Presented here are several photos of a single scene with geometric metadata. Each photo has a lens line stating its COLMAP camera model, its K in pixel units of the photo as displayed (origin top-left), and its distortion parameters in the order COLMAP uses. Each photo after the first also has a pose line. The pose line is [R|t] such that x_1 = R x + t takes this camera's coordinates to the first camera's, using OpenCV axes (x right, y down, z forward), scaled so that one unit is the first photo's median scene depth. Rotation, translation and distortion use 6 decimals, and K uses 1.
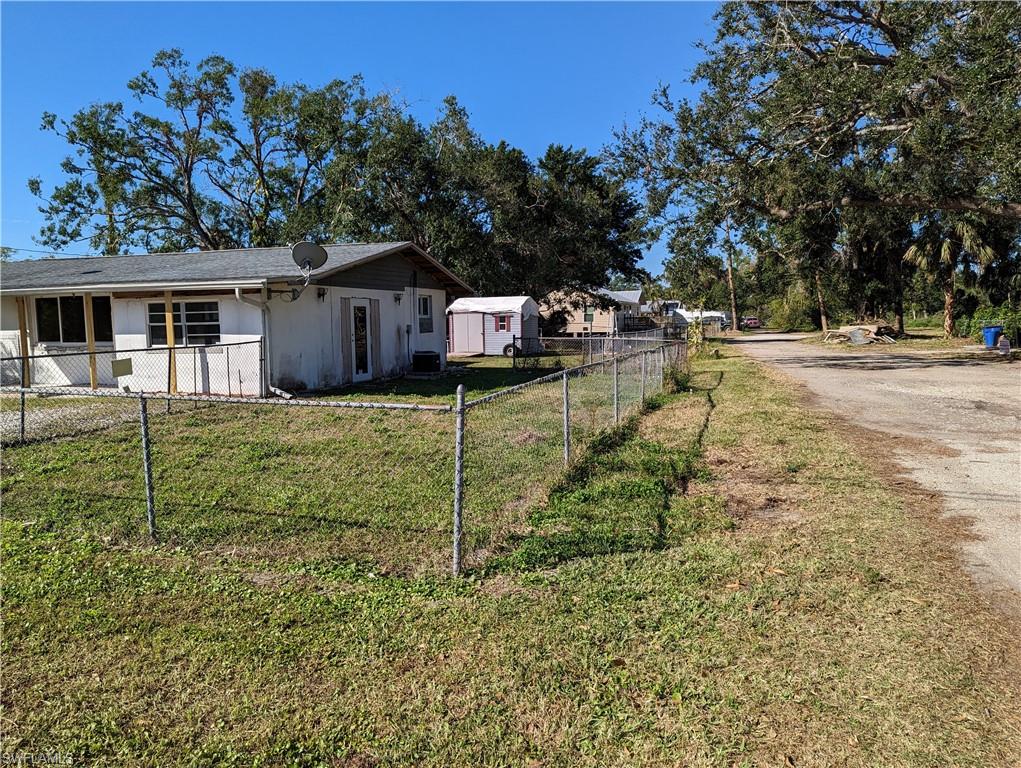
lens RADIAL K [[726.7, 0, 506.3], [0, 726.7, 389.7], [0, 0, 1]] dist [0.055350, -0.063852]
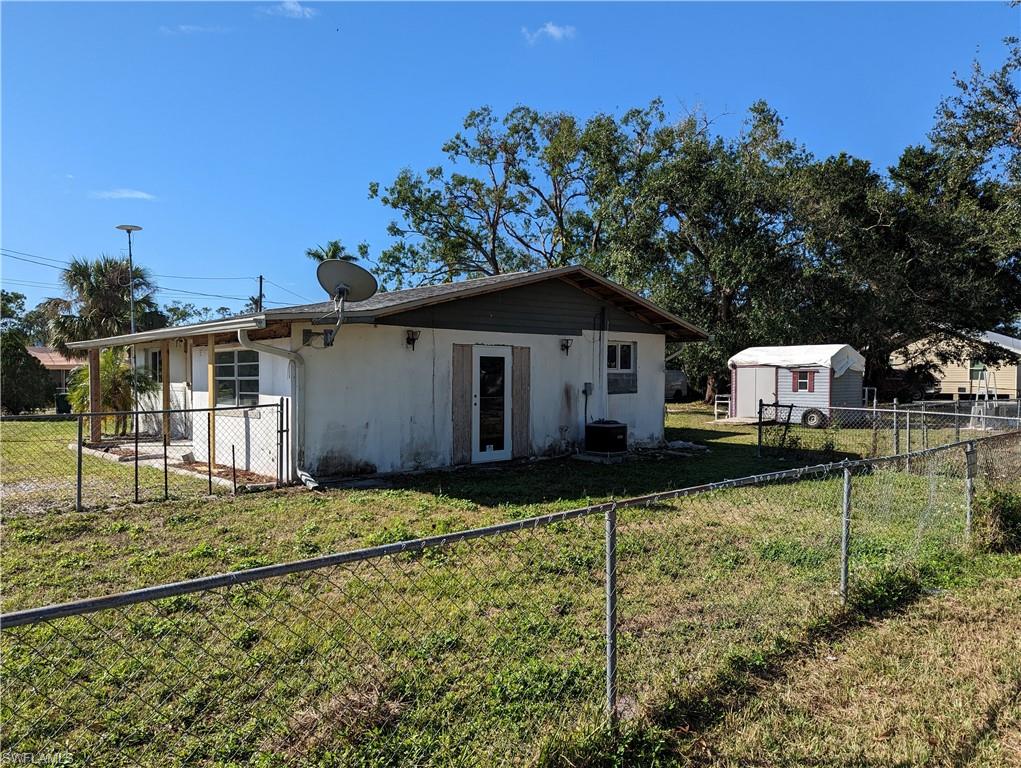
lens RADIAL K [[726.7, 0, 506.3], [0, 726.7, 389.7], [0, 0, 1]] dist [0.055350, -0.063852]
pose [[0.882000, 0.021253, -0.470770, 0.074339], [-0.055445, 0.996724, -0.058882, -0.020722], [0.467976, 0.078036, 0.880289, 0.194477]]
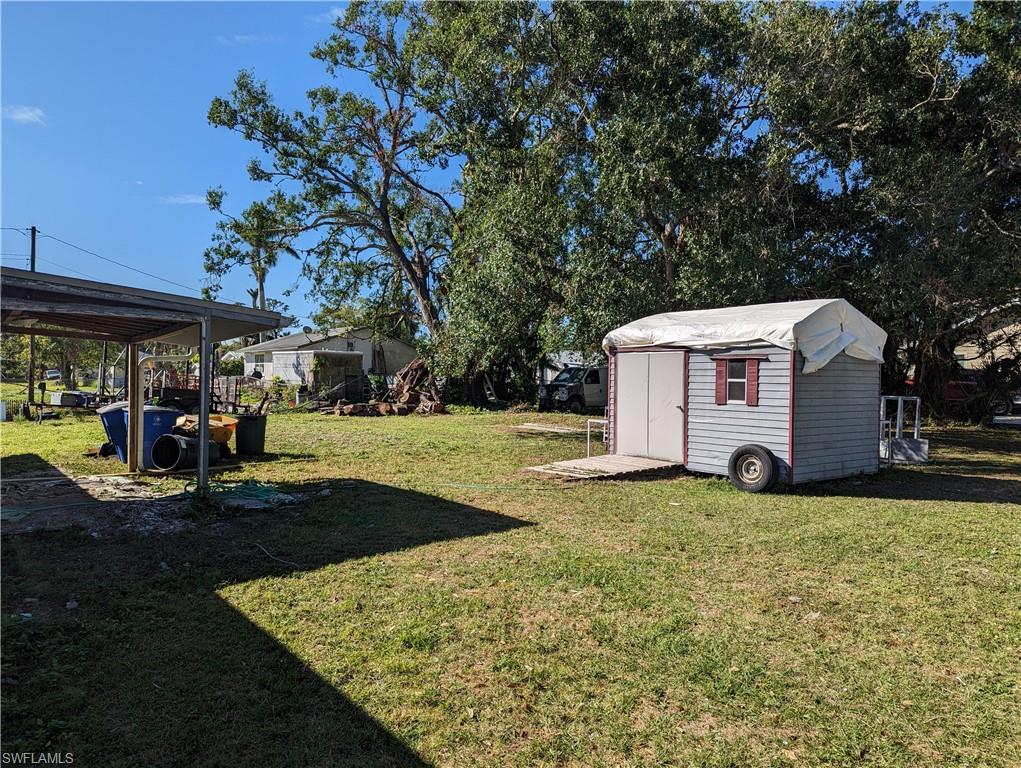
lens RADIAL K [[726.7, 0, 506.3], [0, 726.7, 389.7], [0, 0, 1]] dist [0.055350, -0.063852]
pose [[0.842060, 0.031391, -0.538470, 0.079691], [-0.072916, 0.995766, -0.055976, -0.057603], [0.534433, 0.086398, 0.840784, 0.629428]]
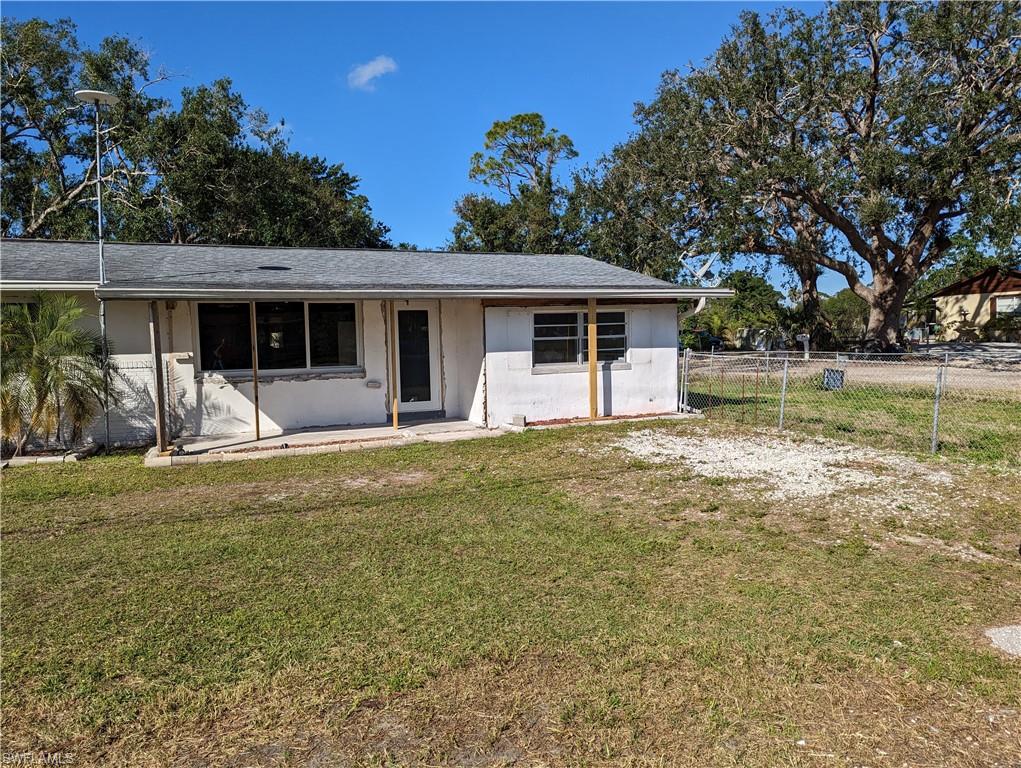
lens RADIAL K [[726.7, 0, 506.3], [0, 726.7, 389.7], [0, 0, 1]] dist [0.055350, -0.063852]
pose [[0.740218, -0.052140, 0.670343, -0.462697], [0.076281, 0.997064, -0.006679, -0.013159], [-0.668026, 0.056078, 0.742022, 0.186951]]
